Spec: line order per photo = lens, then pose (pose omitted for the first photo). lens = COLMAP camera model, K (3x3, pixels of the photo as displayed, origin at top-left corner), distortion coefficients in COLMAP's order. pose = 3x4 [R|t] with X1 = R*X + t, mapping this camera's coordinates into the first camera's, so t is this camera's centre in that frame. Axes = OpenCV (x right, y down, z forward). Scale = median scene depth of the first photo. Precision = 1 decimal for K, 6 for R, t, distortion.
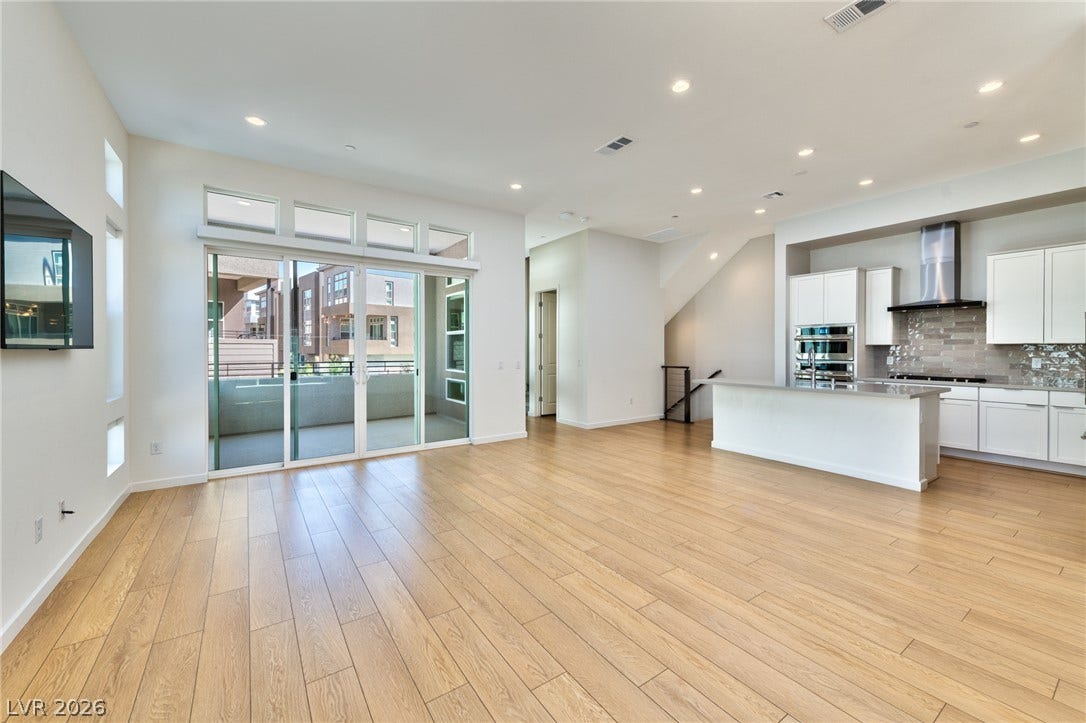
lens RADIAL K [[438.6, 0, 541.2], [0, 438.6, 353.1], [0, 0, 1]] dist [-0.000527, -0.000692]
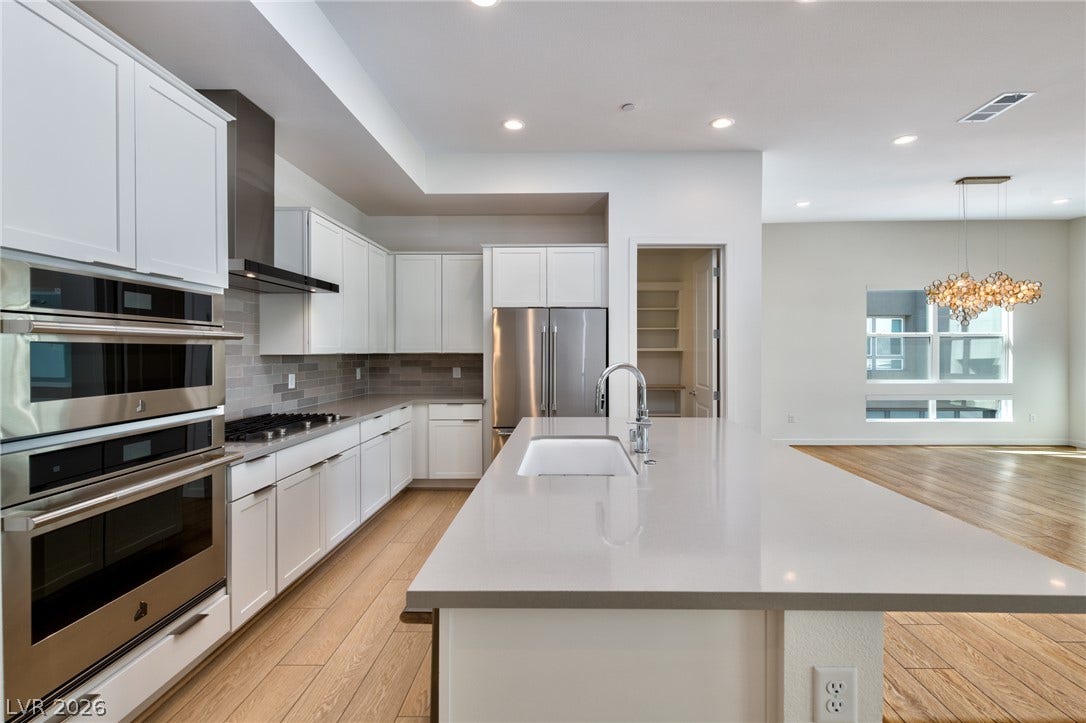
lens RADIAL K [[438.6, 0, 541.2], [0, 438.6, 353.1], [0, 0, 1]] dist [-0.000527, -0.000692]
pose [[-0.762579, 0.002825, 0.646889, 0.591628], [0.015834, 0.999772, 0.014299, -0.037627], [-0.646702, 0.021147, -0.762450, 1.865064]]
